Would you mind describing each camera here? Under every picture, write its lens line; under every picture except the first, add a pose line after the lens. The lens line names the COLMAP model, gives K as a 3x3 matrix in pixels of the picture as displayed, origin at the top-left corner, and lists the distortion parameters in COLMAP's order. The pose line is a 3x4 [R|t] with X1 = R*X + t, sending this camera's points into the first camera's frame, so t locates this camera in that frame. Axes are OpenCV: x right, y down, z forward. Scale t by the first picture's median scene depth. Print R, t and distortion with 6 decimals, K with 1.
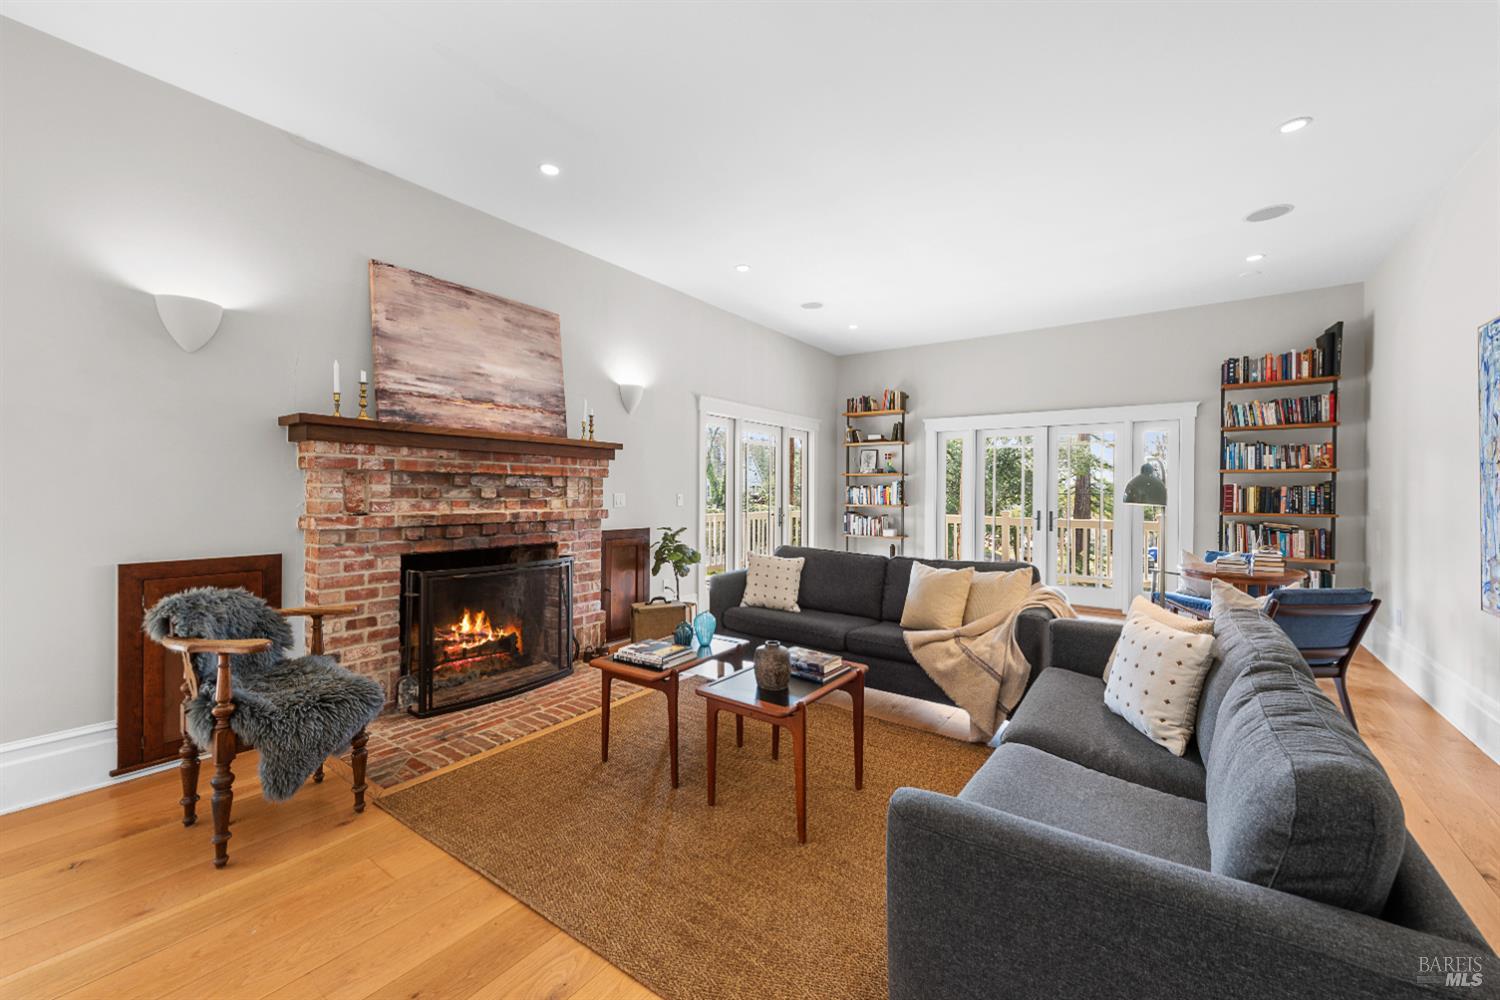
lens RADIAL K [[601.8, 0, 737.6], [0, 601.8, 505.3], [0, 0, 1]] dist [0.017278, -0.005122]
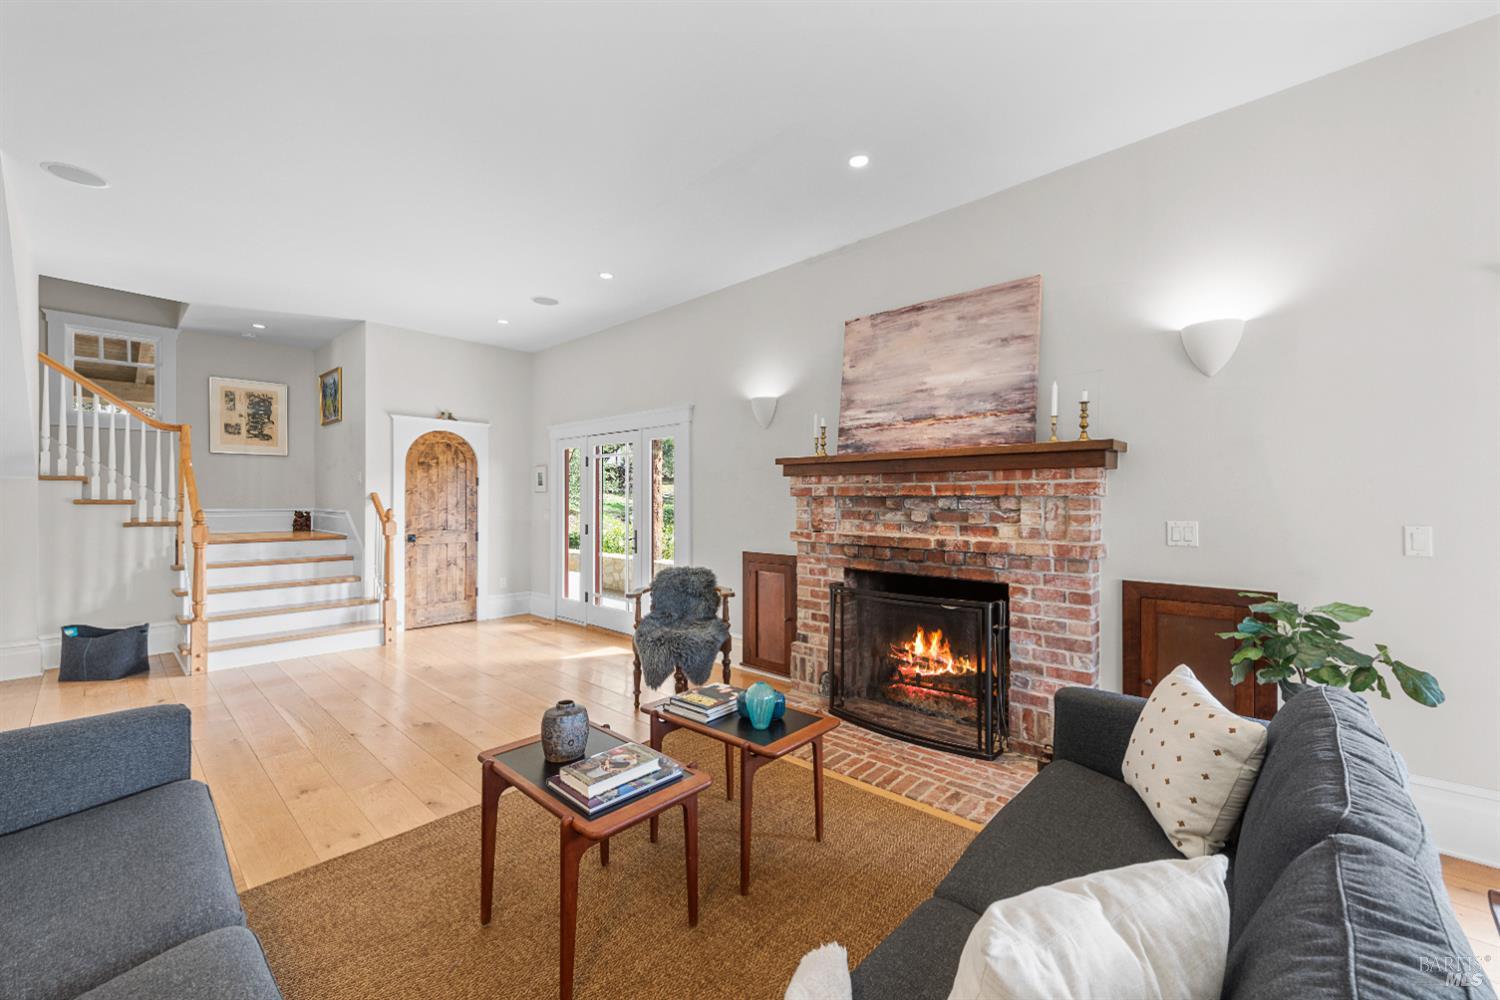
lens RADIAL K [[601.8, 0, 746.5], [0, 601.8, 501.9], [0, 0, 1]] dist [0.017278, -0.005122]
pose [[-0.125246, -0.001795, -0.992124, 0.558122], [-0.023298, 0.999728, 0.001133, -0.038190], [0.991852, 0.023257, -0.125254, 0.869455]]
